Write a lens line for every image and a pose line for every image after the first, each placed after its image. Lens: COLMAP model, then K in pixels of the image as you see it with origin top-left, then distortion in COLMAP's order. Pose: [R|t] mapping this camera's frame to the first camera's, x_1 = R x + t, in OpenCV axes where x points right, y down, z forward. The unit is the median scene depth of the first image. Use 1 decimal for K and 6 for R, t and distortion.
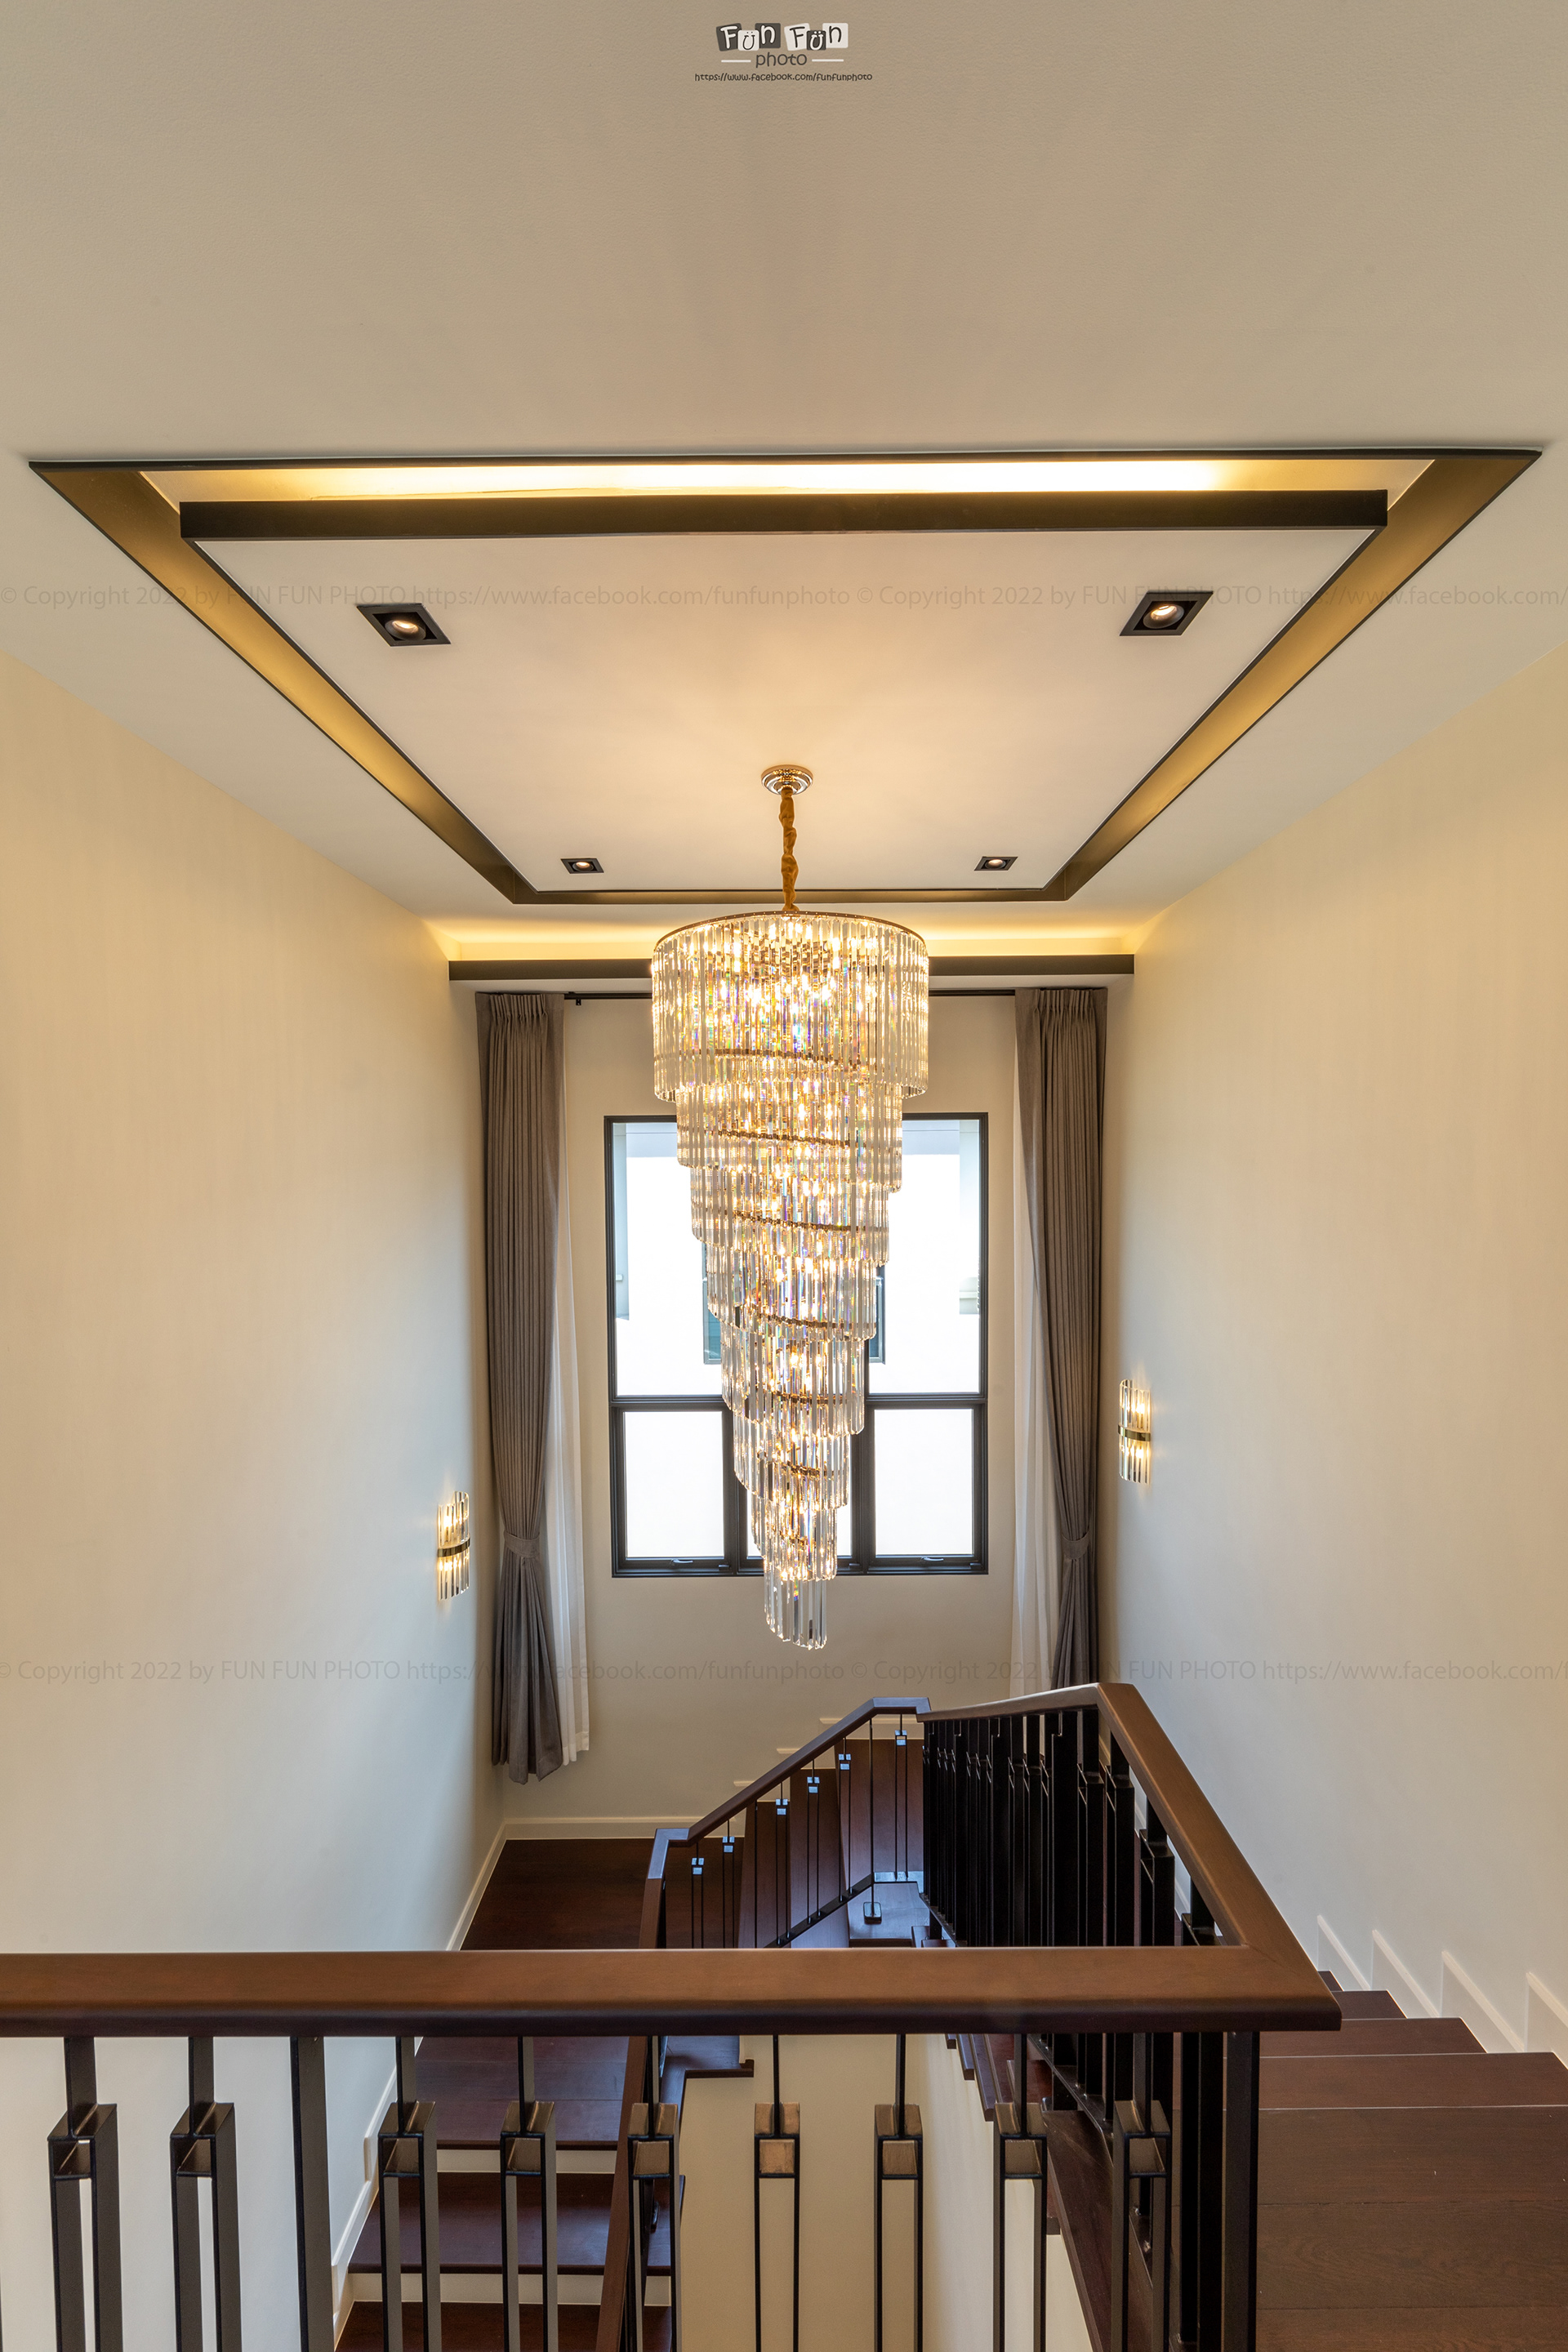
lens RADIAL K [[790.7, 0, 786.5], [0, 790.7, 1172.3], [0, 0, 1]] dist [-0.000550, -0.007441]
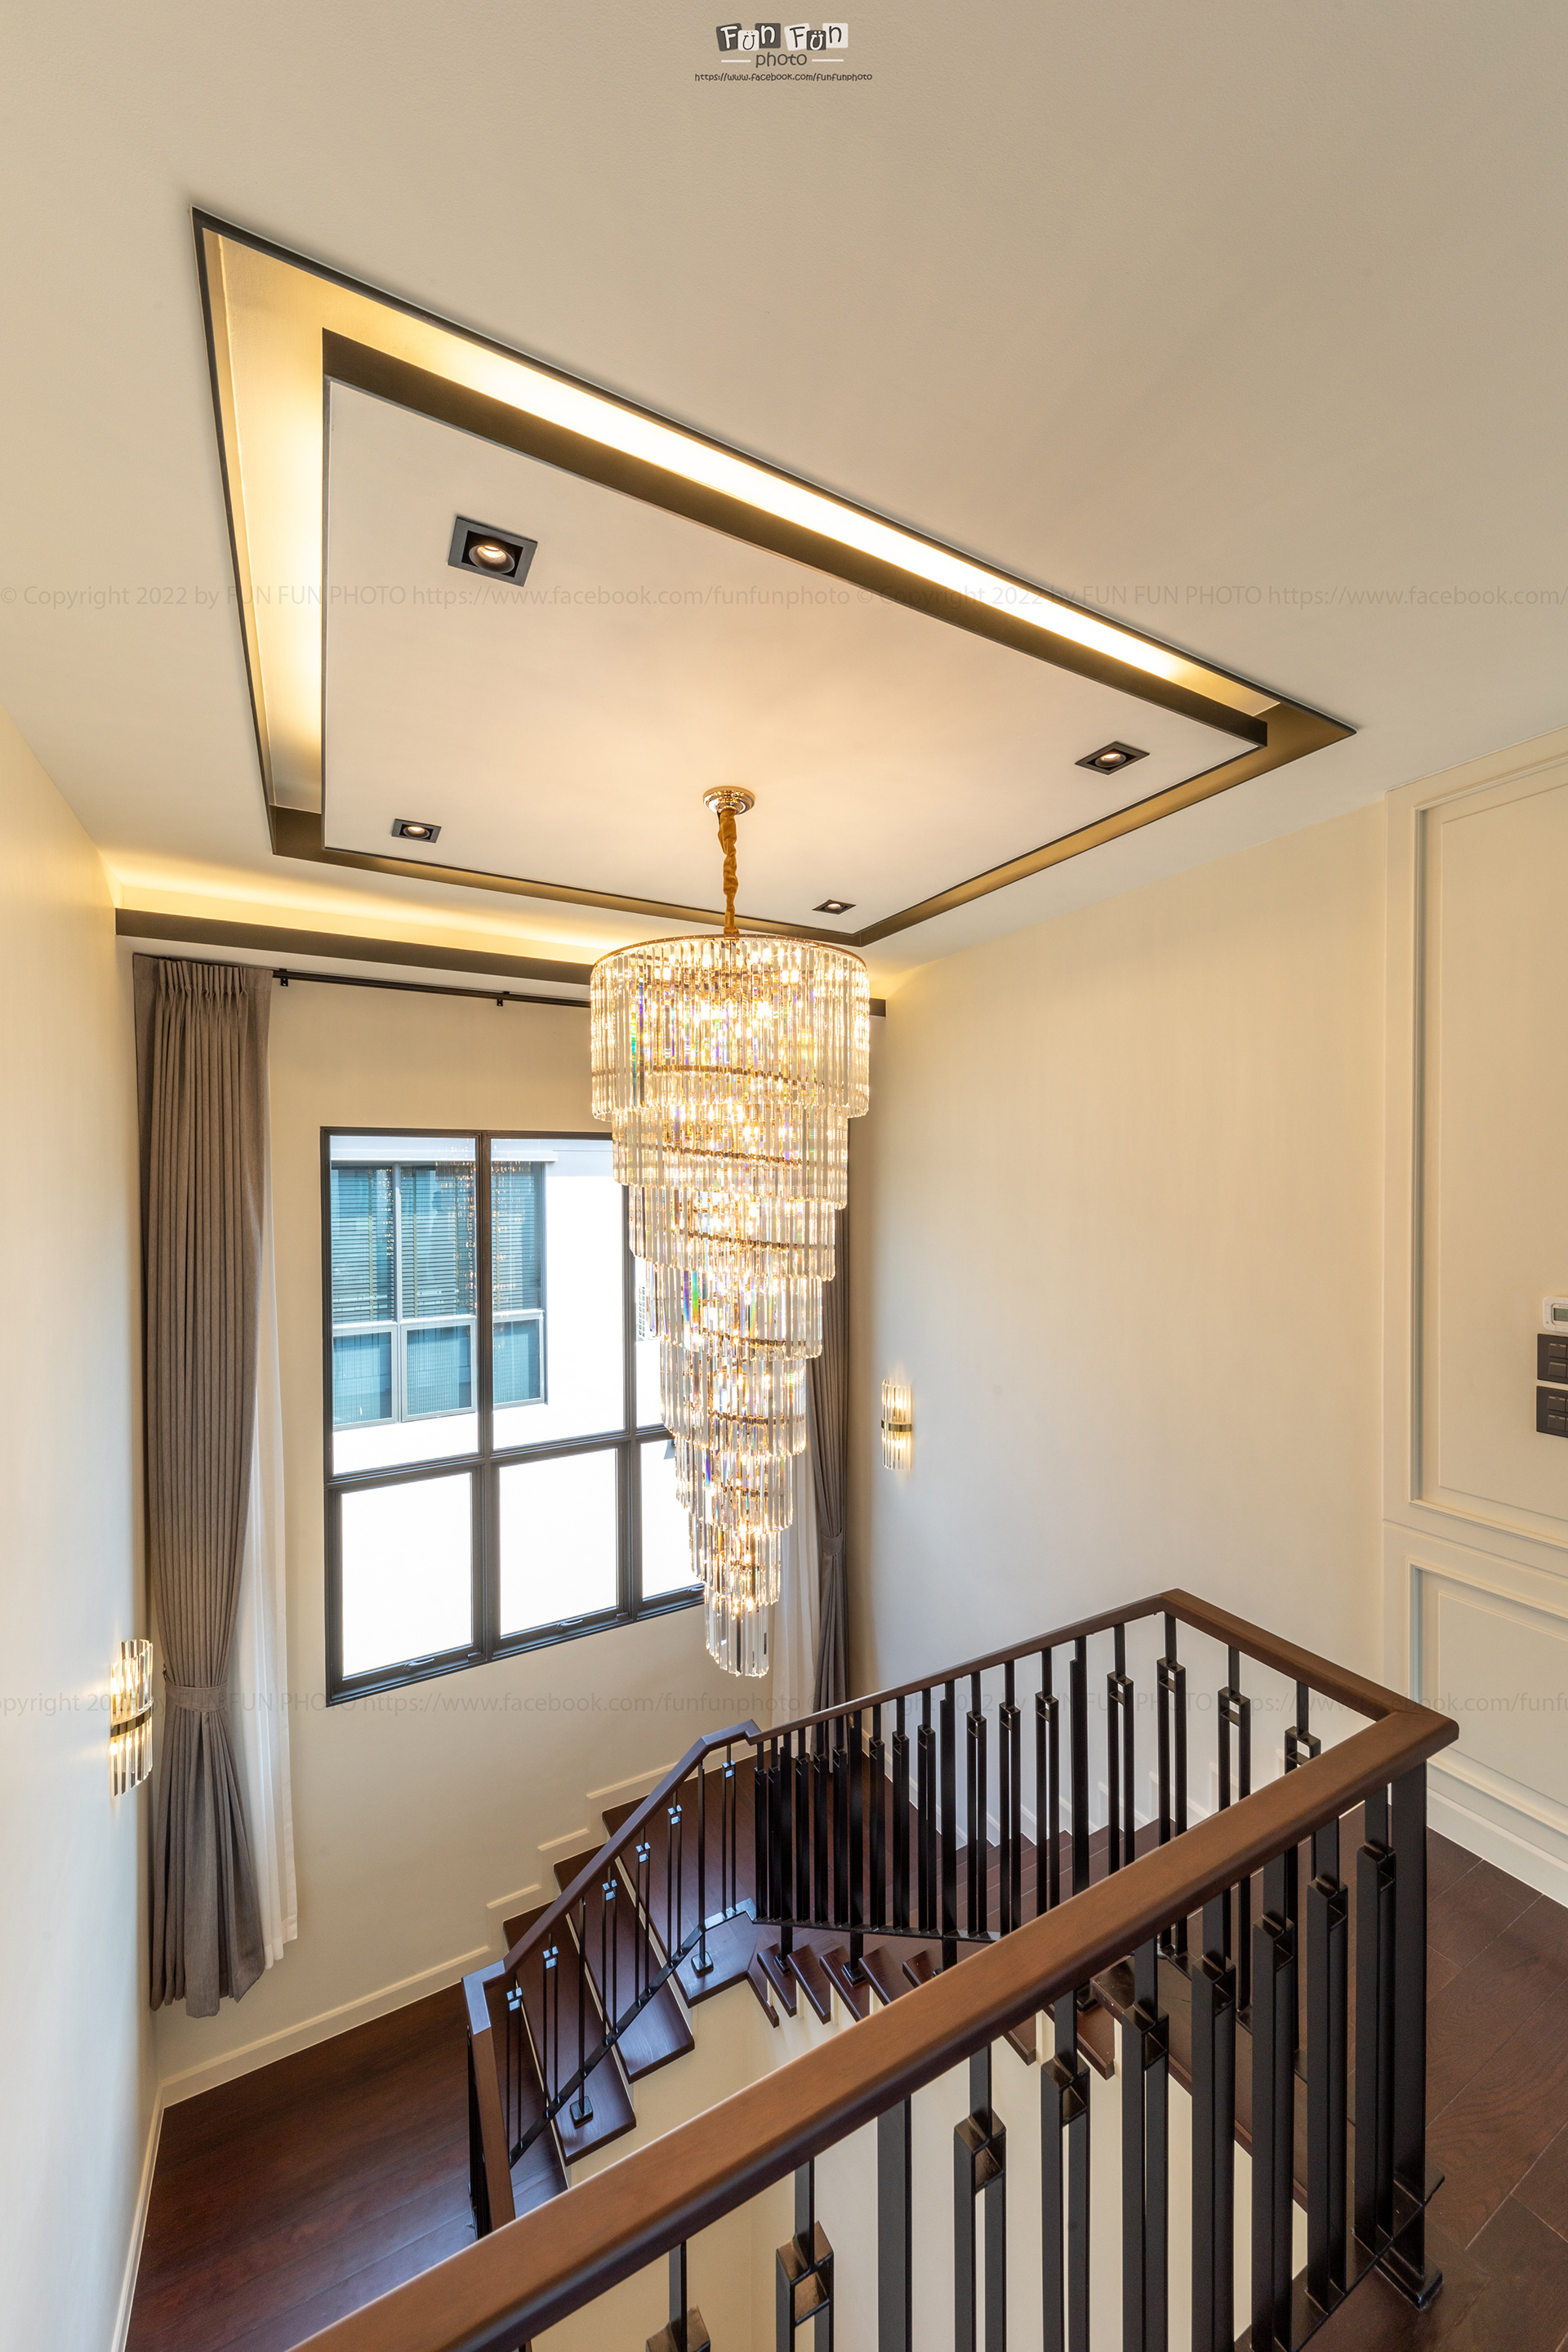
lens RADIAL K [[841.3, 0, 784.6], [0, 841.3, 1173.3], [0, 0, 1]] dist [0.001117, -0.006559]
pose [[0.871431, 0.004895, 0.490493, -0.288685], [0.007439, 0.999703, -0.023193, -0.000714], [-0.490461, 0.023860, 0.871136, 0.031554]]
